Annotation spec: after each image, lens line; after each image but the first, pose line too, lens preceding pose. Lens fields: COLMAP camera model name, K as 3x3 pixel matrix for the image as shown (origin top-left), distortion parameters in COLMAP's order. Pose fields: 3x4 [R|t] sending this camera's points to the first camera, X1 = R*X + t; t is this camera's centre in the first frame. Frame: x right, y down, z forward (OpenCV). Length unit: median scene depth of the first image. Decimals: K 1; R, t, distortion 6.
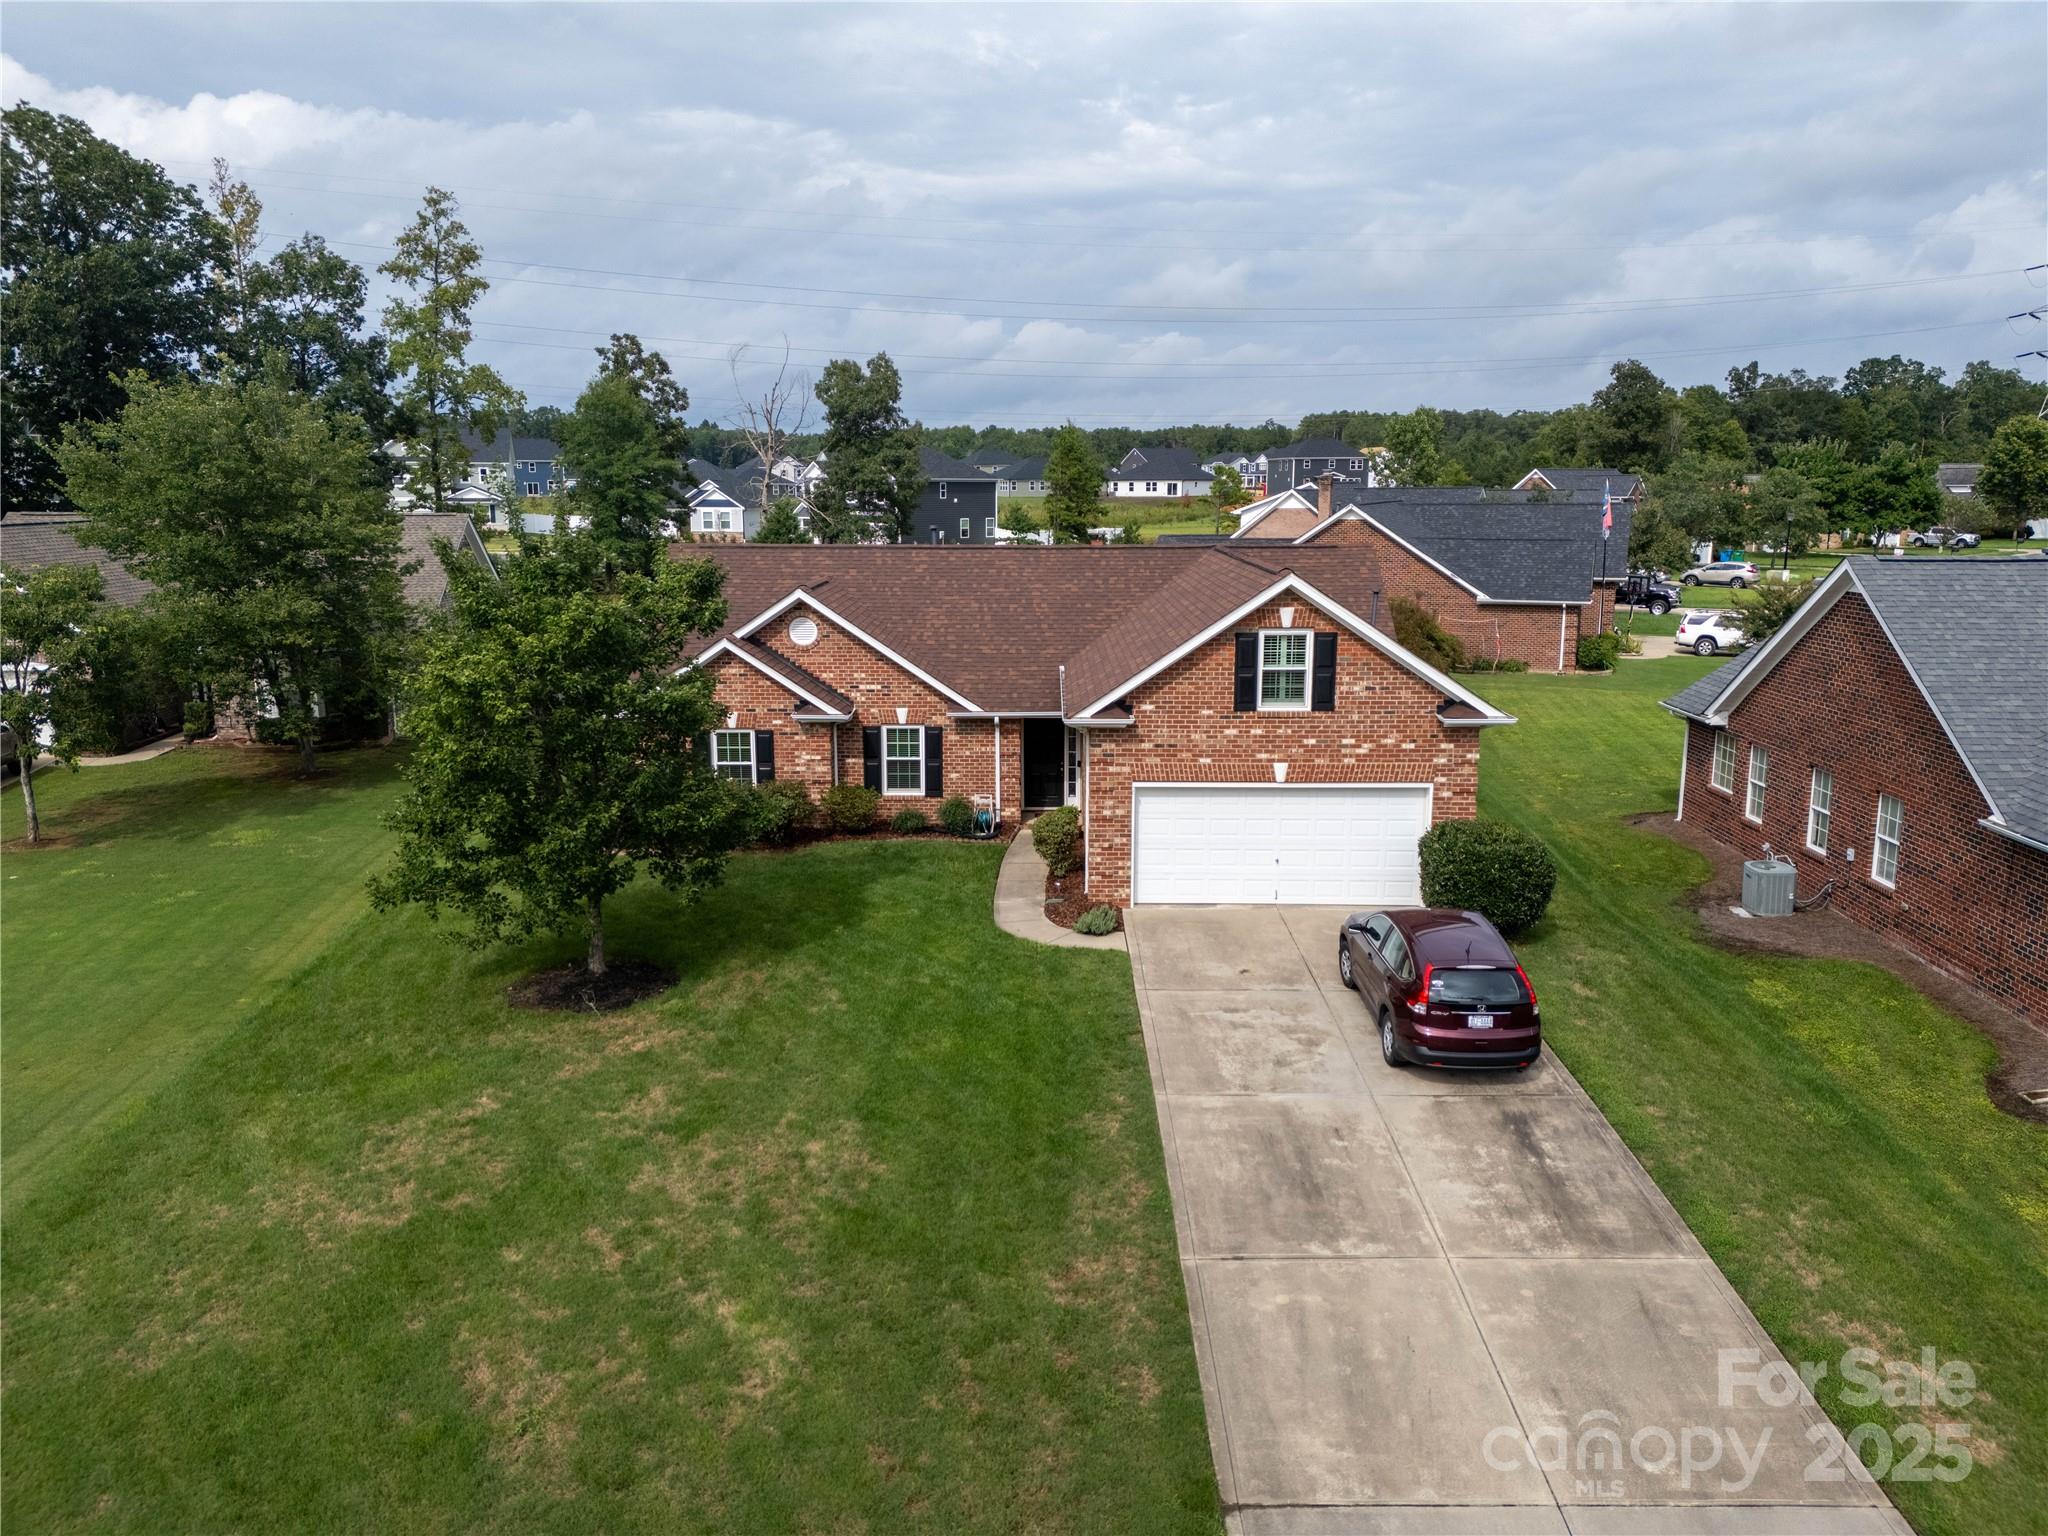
lens RADIAL K [[1501.0, 0, 1024.0], [0, 1501.0, 768.0], [0, 0, 1]] dist [0.070246, -0.078644]
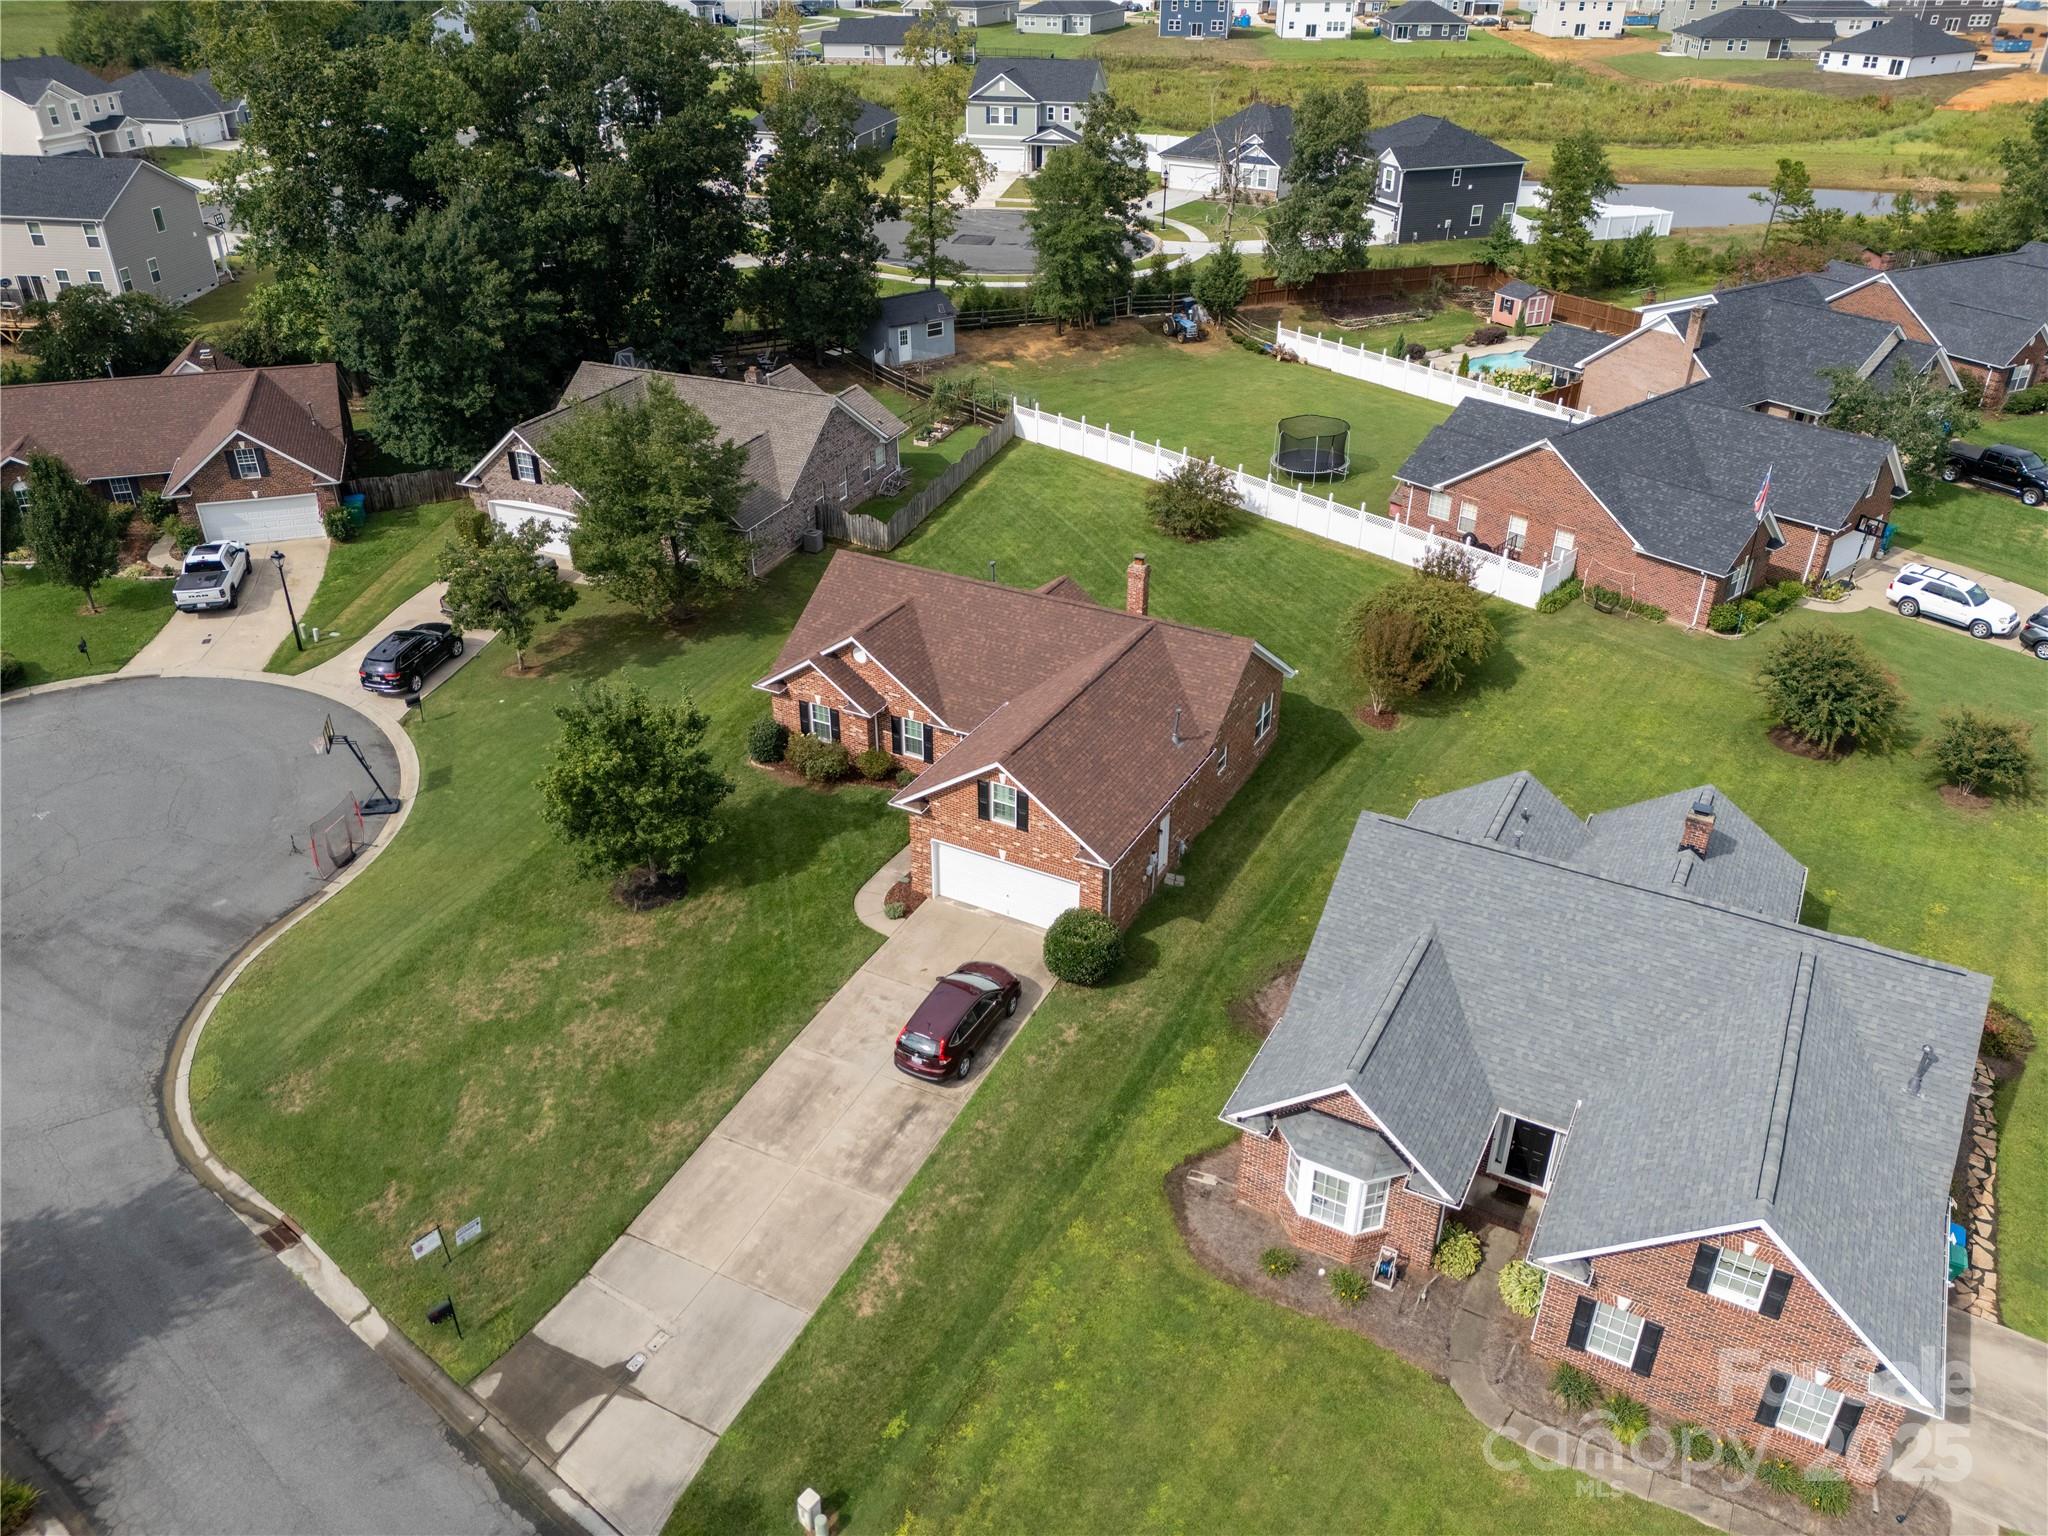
lens RADIAL K [[1500.3, 0, 1025.2], [0, 1500.3, 760.9], [0, 0, 1]] dist [0.083460, -0.092563]
pose [[0.890343, 0.230354, -0.392716, 0.858065], [-0.089957, 0.934563, 0.344237, -0.705201], [0.446314, -0.271161, 0.852804, -0.444927]]
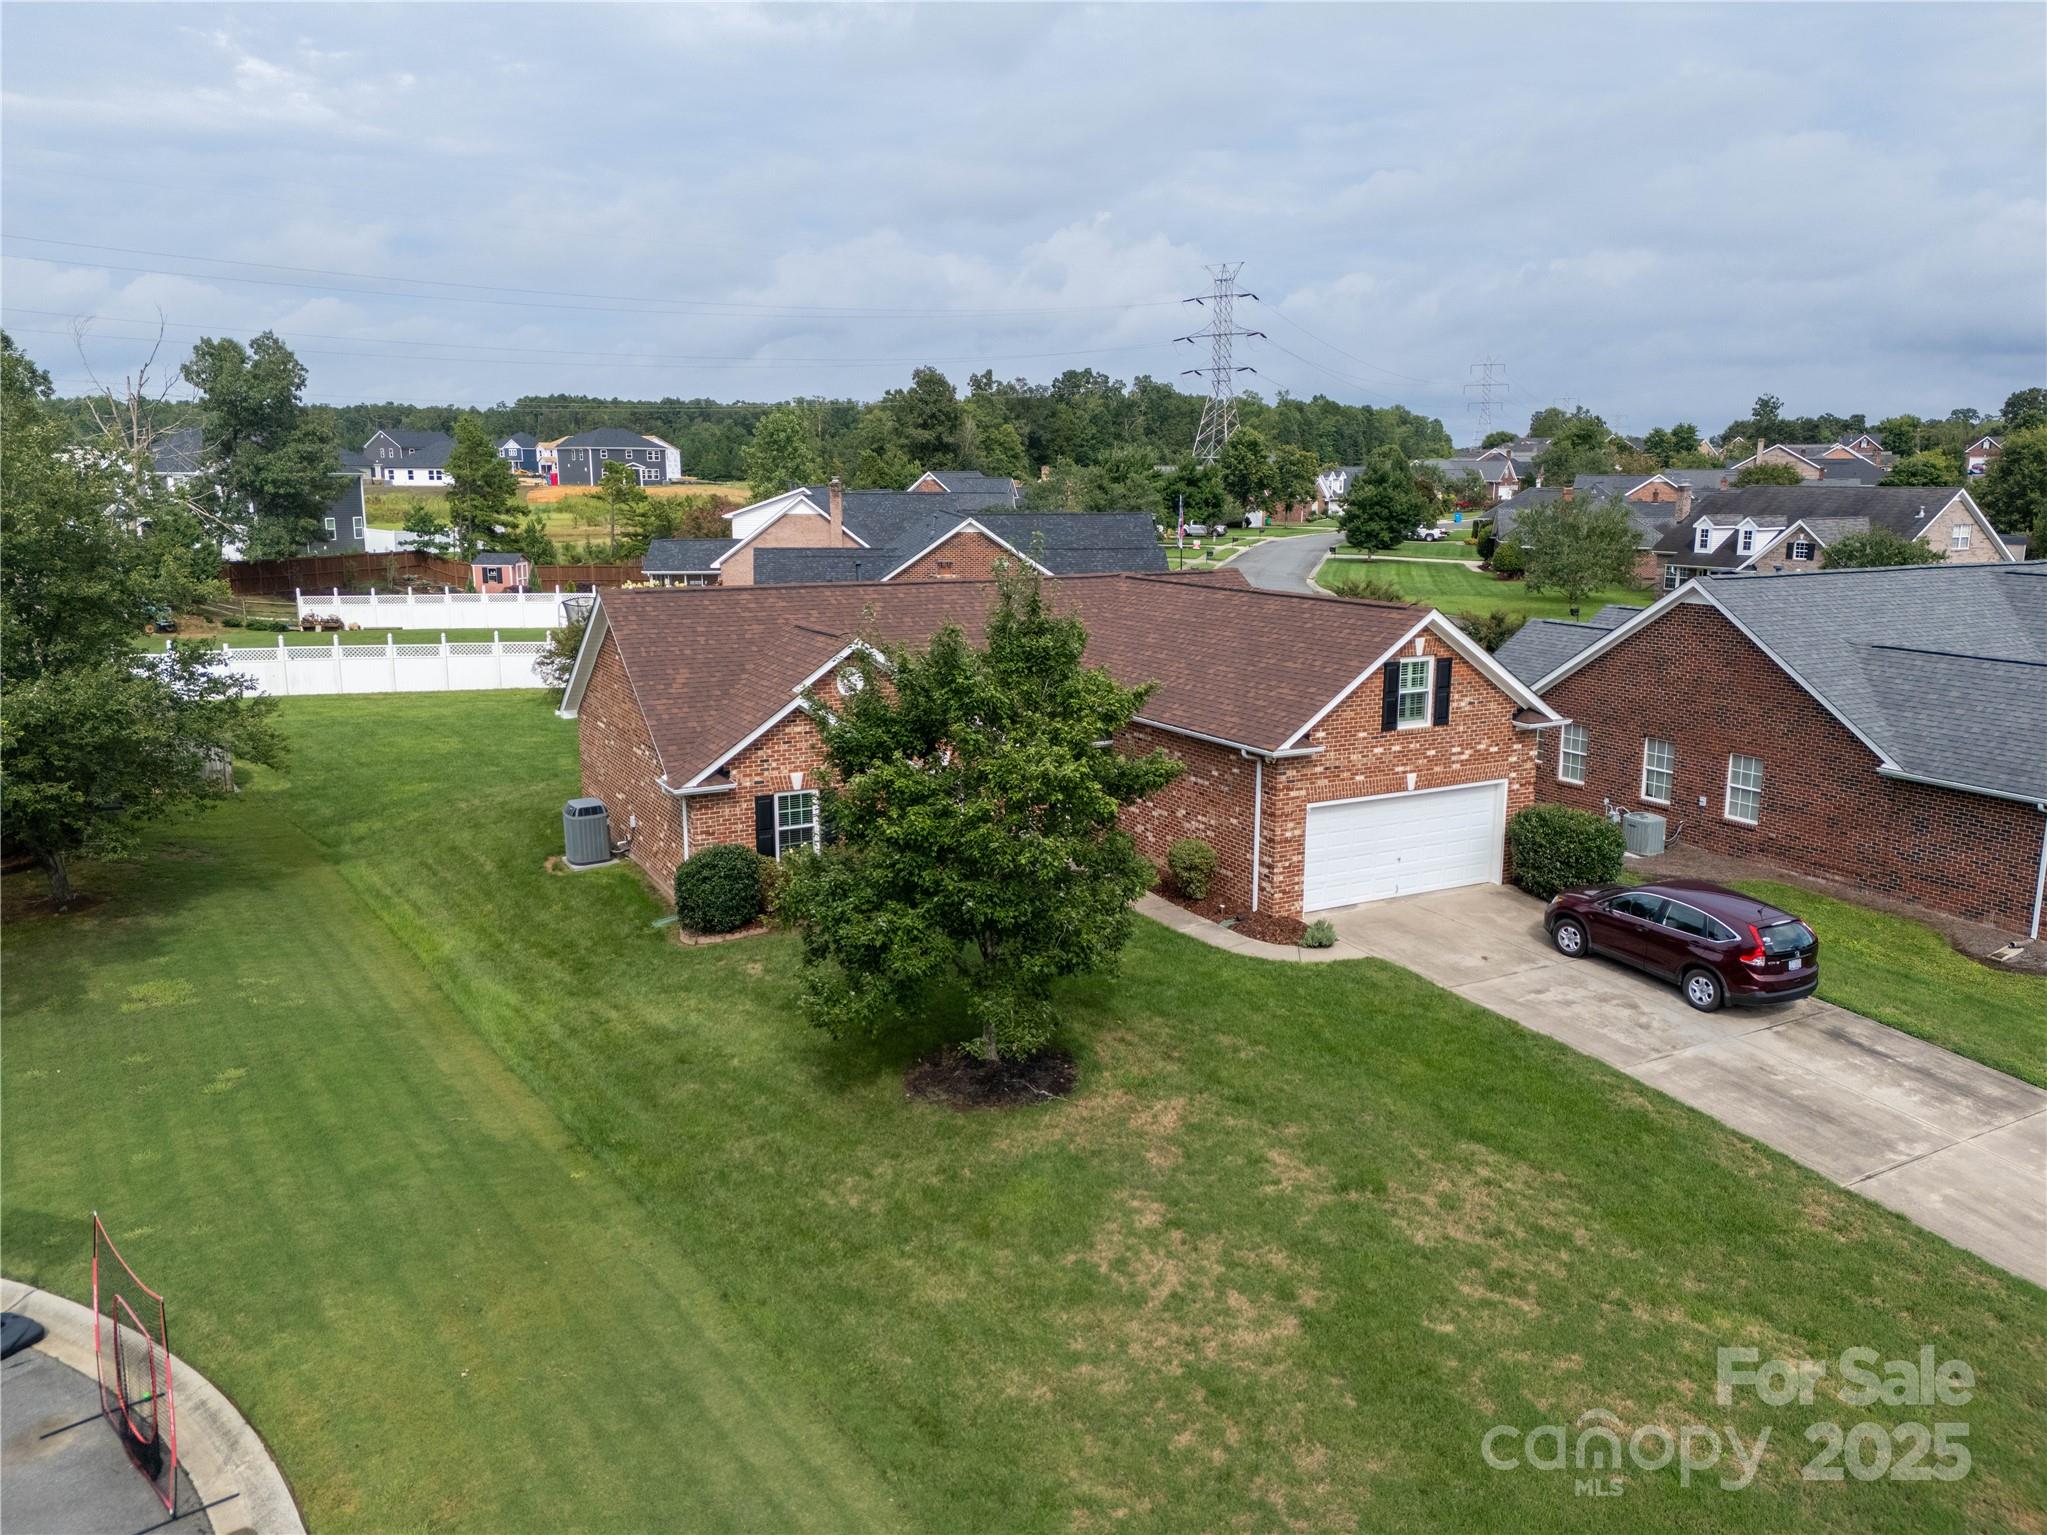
lens RADIAL K [[1500.3, 0, 1023.5], [0, 1500.3, 767.5], [0, 0, 1]] dist [0.070246, -0.078644]
pose [[0.870535, -0.092785, 0.483280, -0.643496], [0.088129, 0.995582, 0.032396, -0.071654], [-0.484151, 0.014389, 0.874866, 0.140772]]
